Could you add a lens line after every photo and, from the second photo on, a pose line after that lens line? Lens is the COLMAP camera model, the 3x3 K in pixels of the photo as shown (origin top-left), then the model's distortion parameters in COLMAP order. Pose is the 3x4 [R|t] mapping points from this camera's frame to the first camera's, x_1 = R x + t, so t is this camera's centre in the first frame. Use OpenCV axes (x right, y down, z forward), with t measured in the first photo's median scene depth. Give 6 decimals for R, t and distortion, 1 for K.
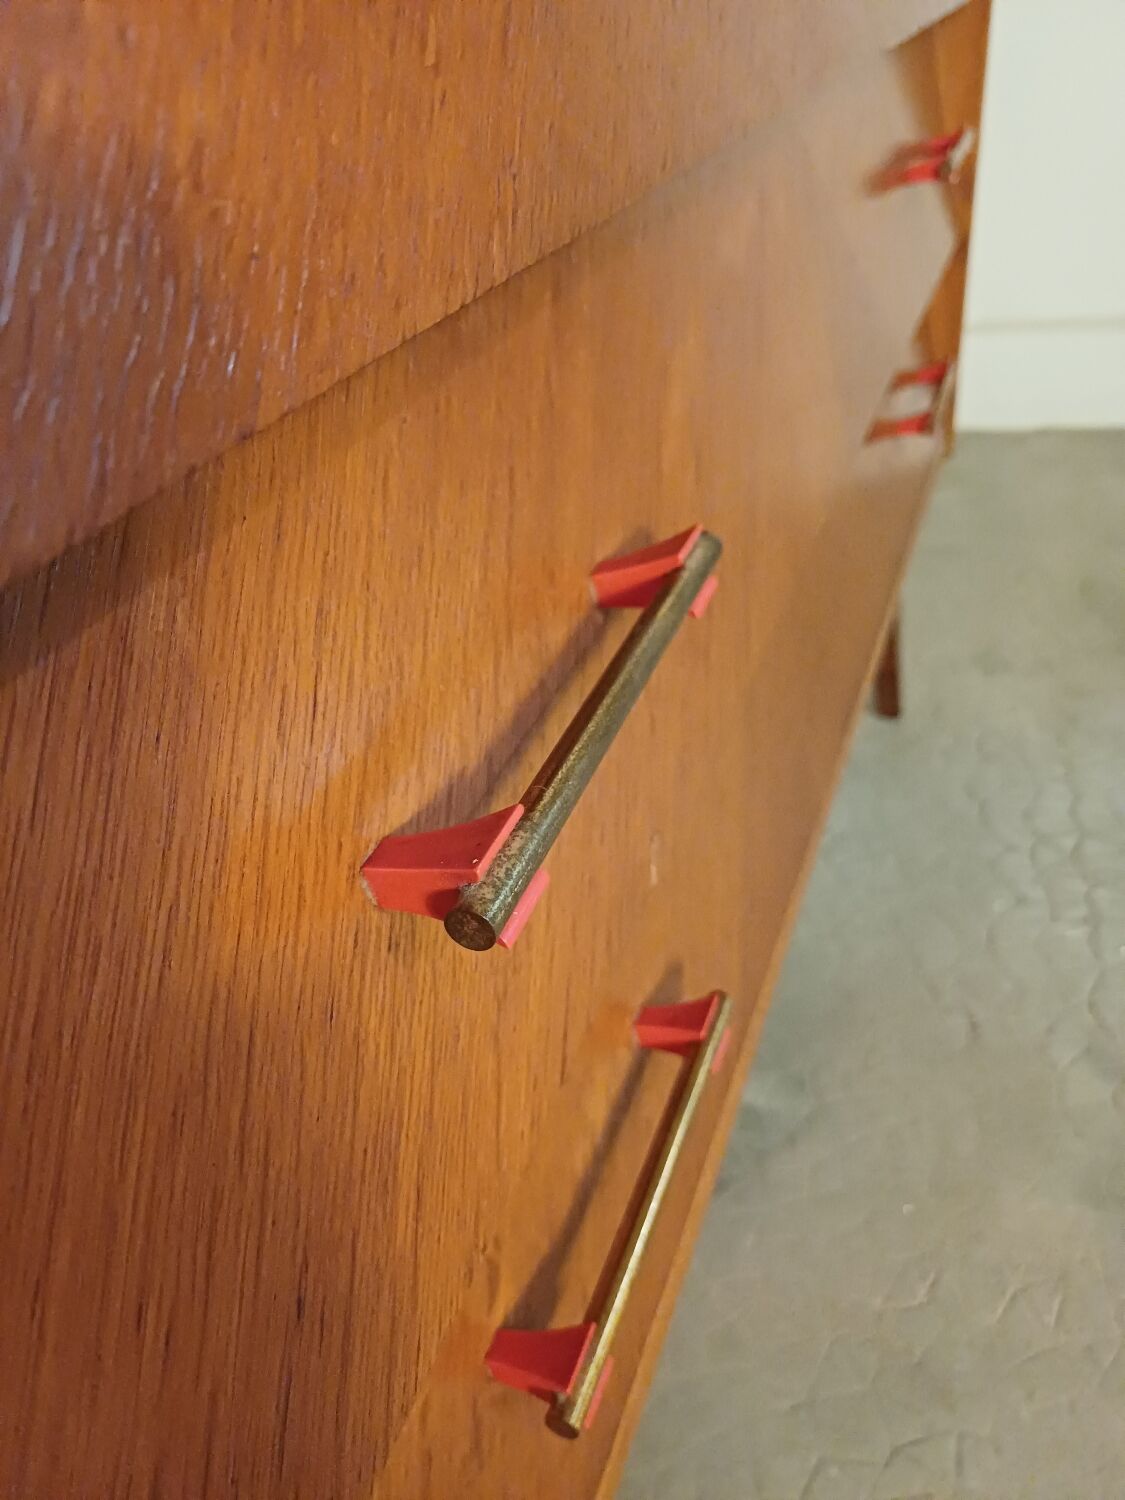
lens RADIAL K [[1117.5, 0, 548.0], [0, 1117.5, 753.7], [0, 0, 1]] dist [0.064259, -0.059812]
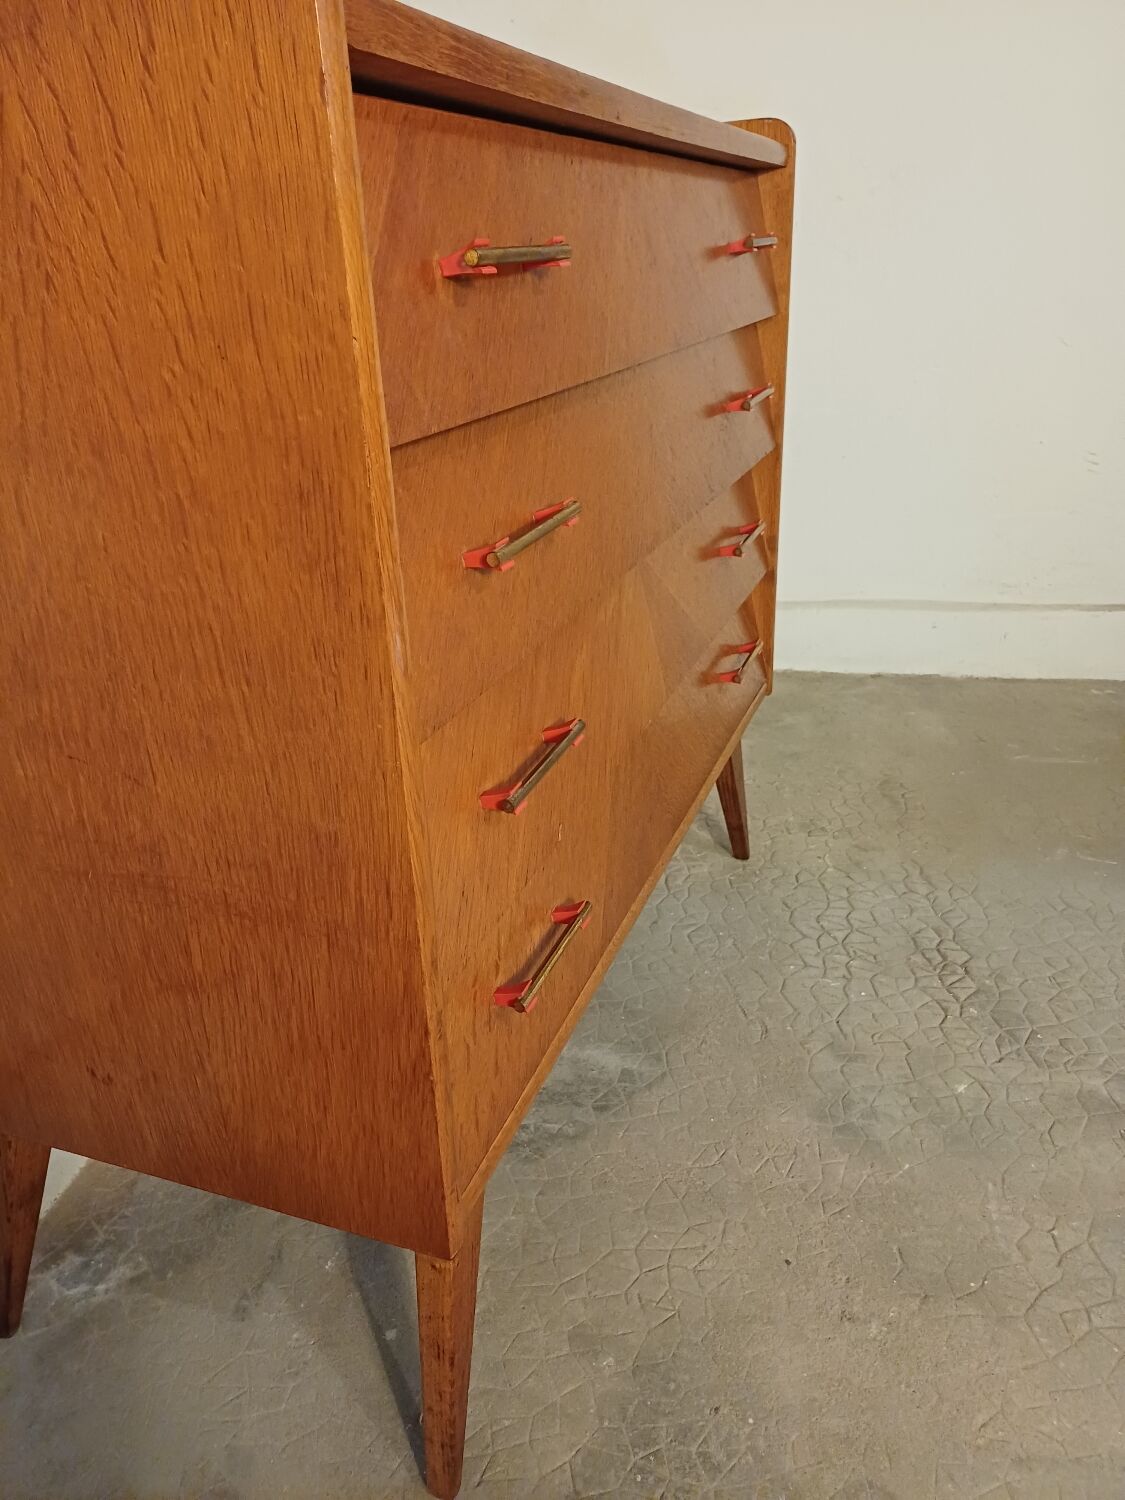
lens RADIAL K [[1117.5, 0, 601.3], [0, 1117.5, 743.1], [0, 0, 1]] dist [0.064259, -0.059812]
pose [[0.995491, 0.052383, 0.079076, -0.036140], [-0.036793, 0.981651, -0.187101, 0.376520], [-0.087426, 0.183348, 0.979153, -1.721658]]
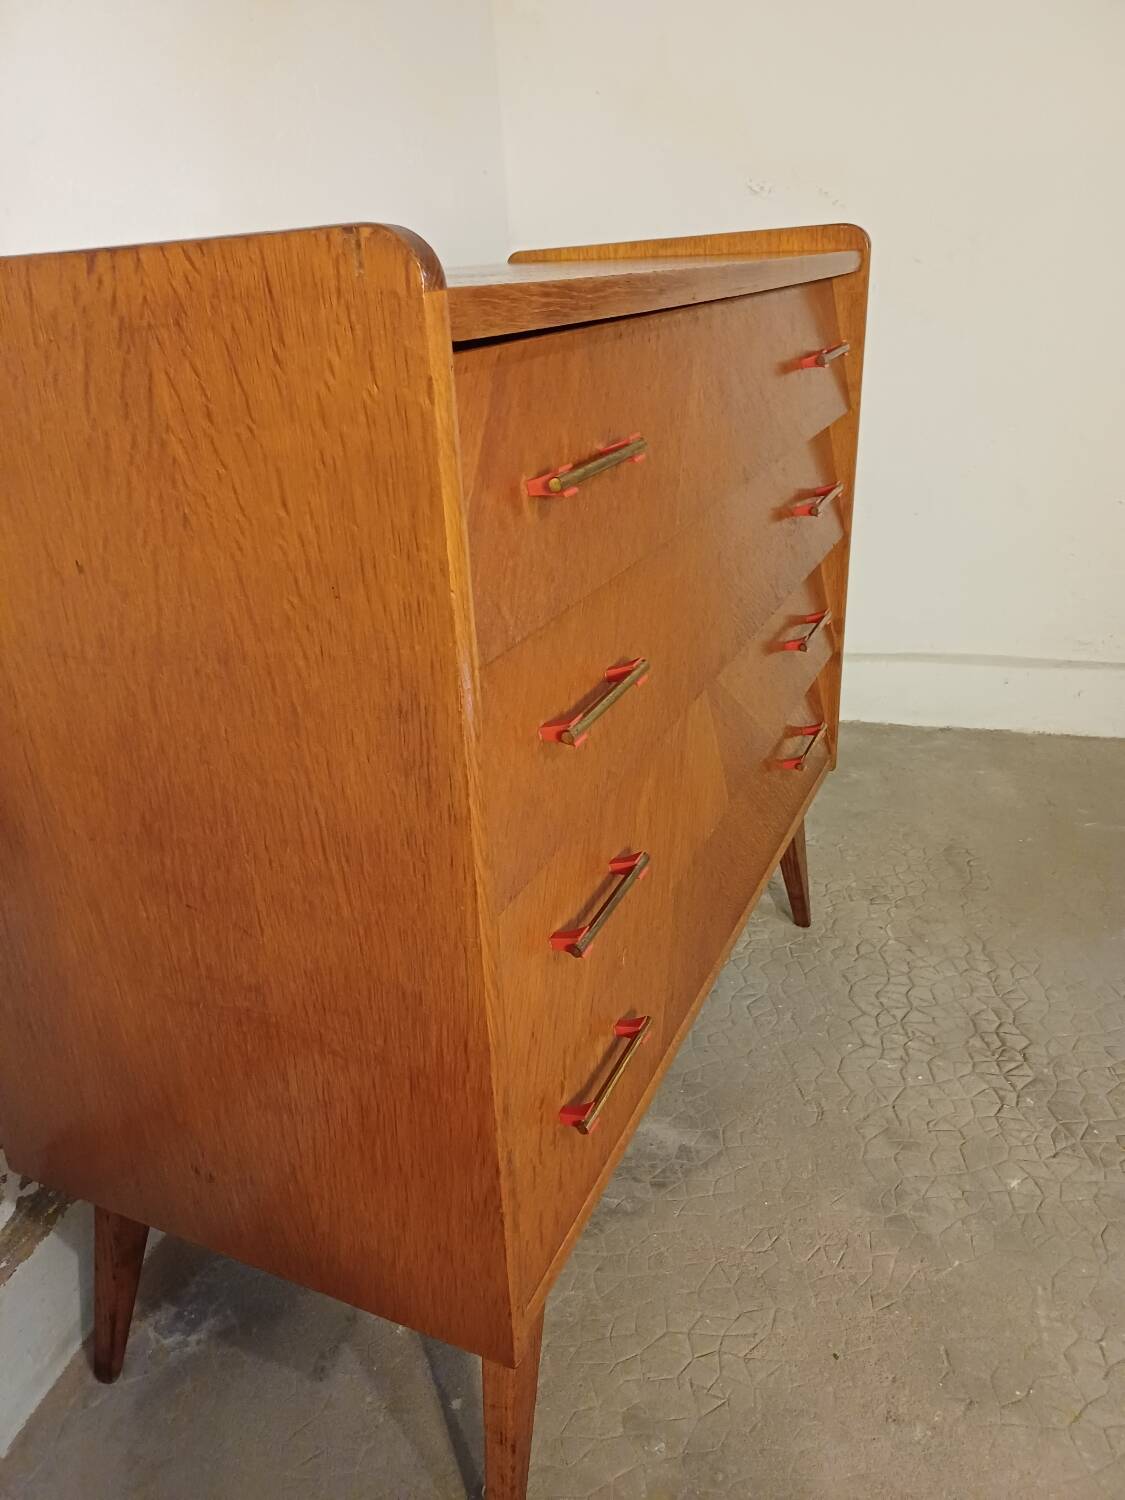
lens RADIAL K [[1117.5, 0, 585.9], [0, 1117.5, 746.4], [0, 0, 1]] dist [0.064259, -0.059812]
pose [[0.997231, 0.074177, 0.005272, -0.063095], [-0.072032, 0.981140, -0.179375, 0.082534], [-0.018478, 0.178499, 0.983767, -1.952054]]
